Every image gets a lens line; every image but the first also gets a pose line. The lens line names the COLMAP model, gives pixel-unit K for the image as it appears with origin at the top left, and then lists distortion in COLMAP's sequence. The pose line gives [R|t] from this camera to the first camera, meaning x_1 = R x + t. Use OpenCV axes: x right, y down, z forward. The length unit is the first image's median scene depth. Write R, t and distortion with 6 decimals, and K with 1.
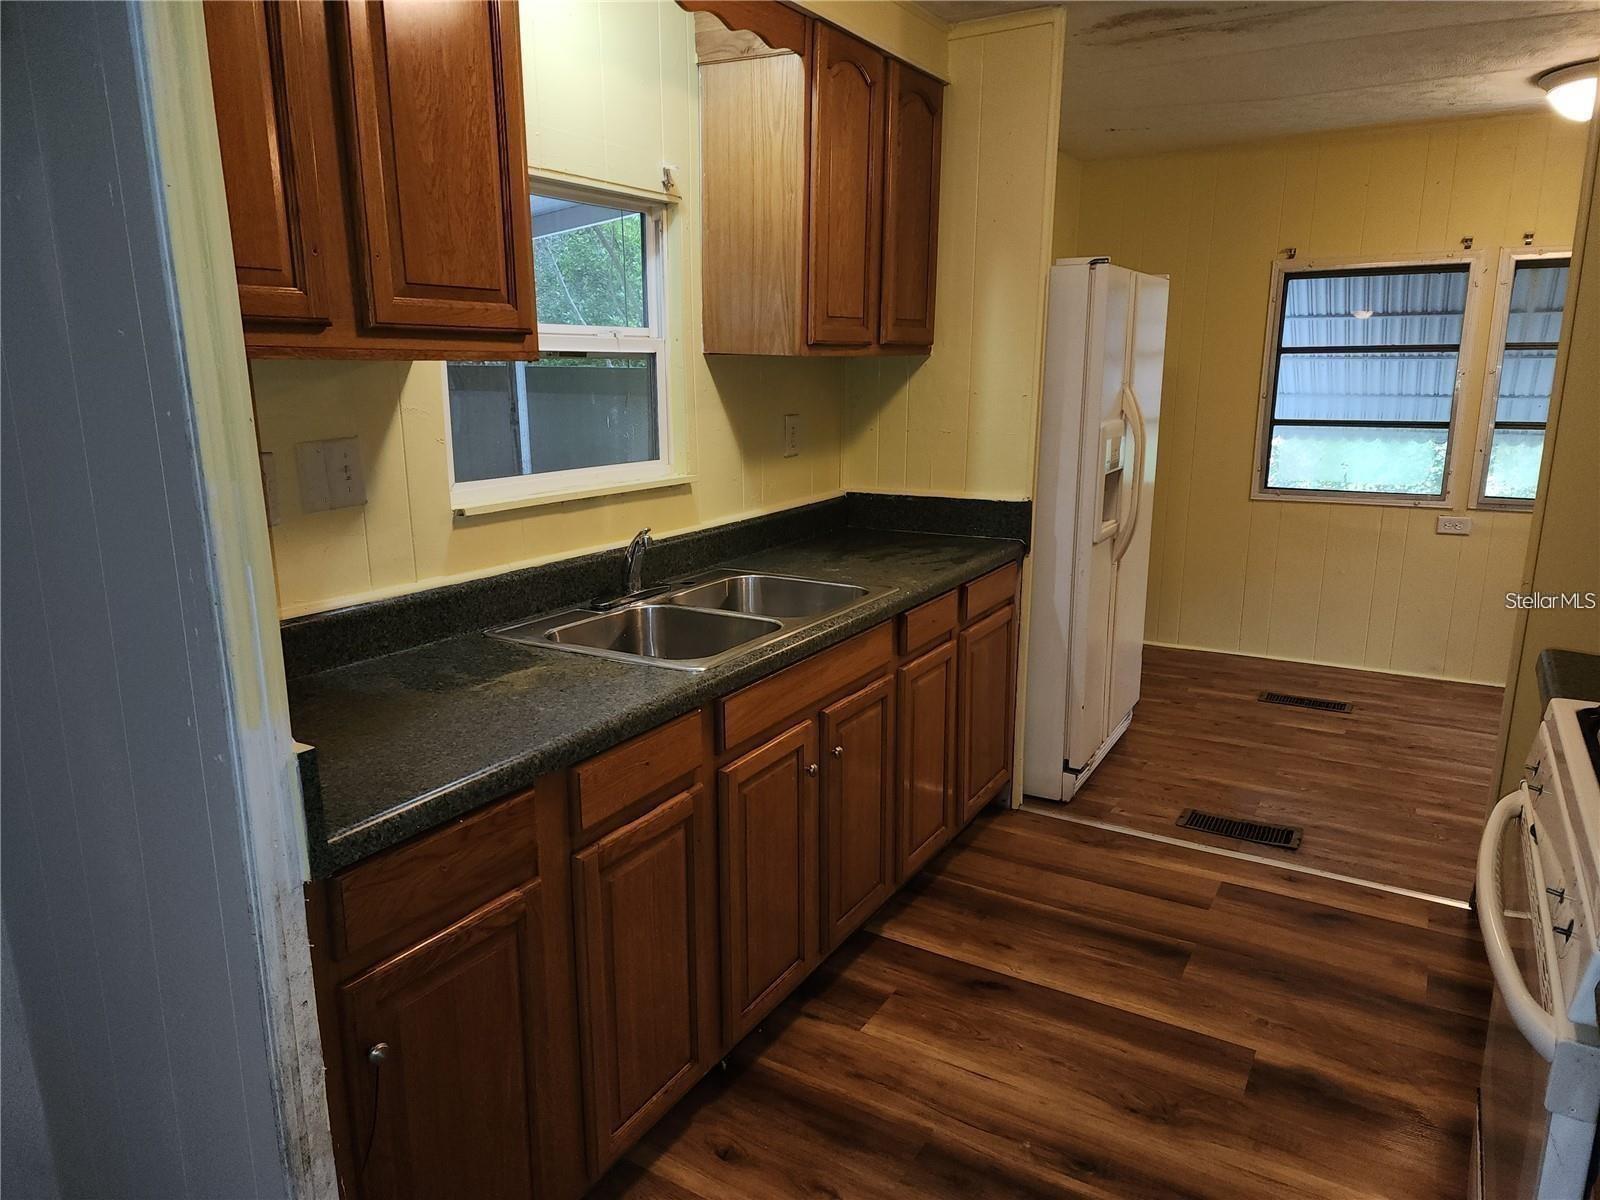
lens RADIAL K [[1066.5, 0, 800.0], [0, 1066.5, 600.0], [0, 0, 1]] dist [0.096591, -0.093241]
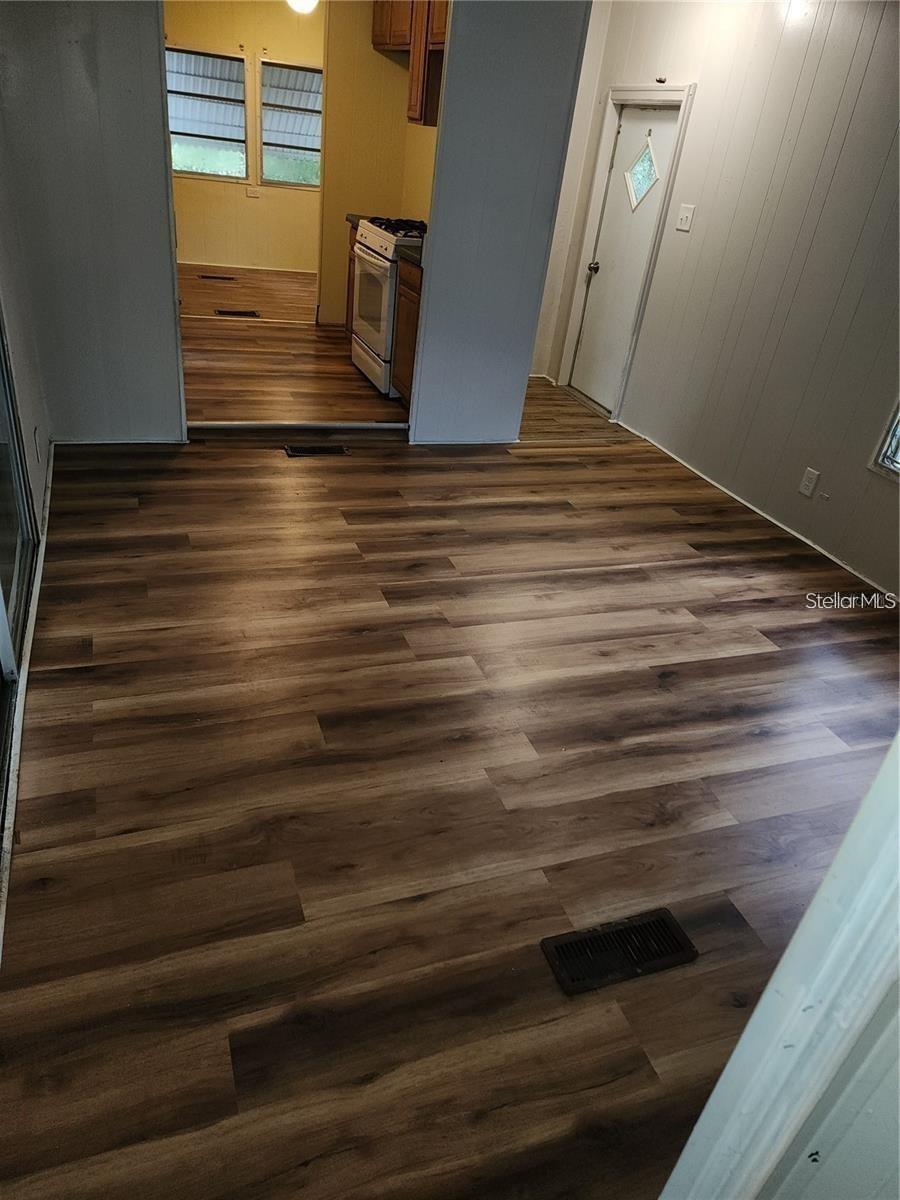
lens RADIAL K [[799.9, 0, 450.0], [0, 799.9, 600.0], [0, 0, 1]] dist [0.096591, -0.093241]
pose [[0.618630, -0.326066, 0.714827, -0.875860], [0.060446, 0.926872, 0.370478, 0.153946], [-0.783353, -0.185980, 0.593101, -0.670437]]
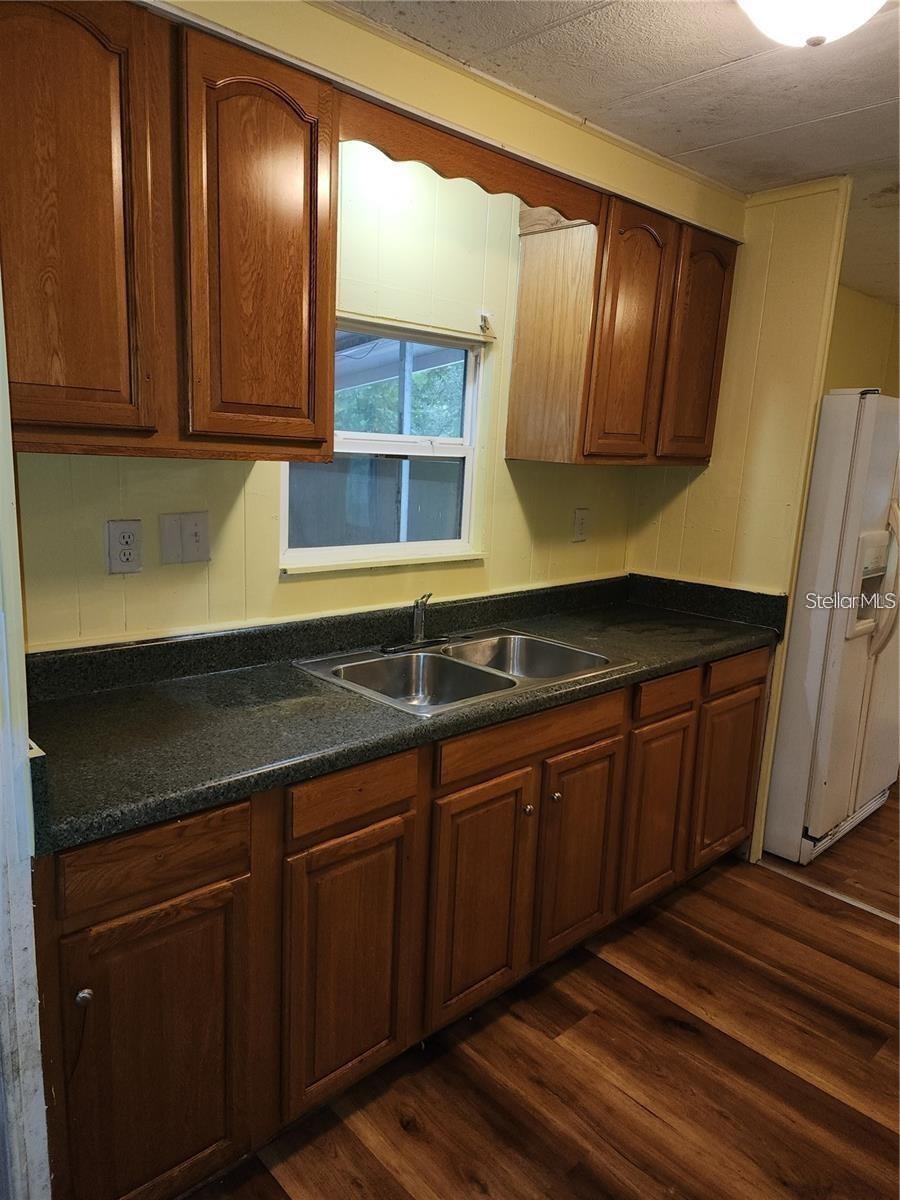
lens RADIAL K [[796.2, 0, 428.3], [0, 796.2, 598.5], [0, 0, 1]] dist [0.079020, -0.065953]
pose [[0.955755, 0.092331, -0.279298, 0.119419], [-0.104195, 0.994165, -0.027900, -0.034337], [0.275092, 0.055767, 0.959799, 0.091274]]
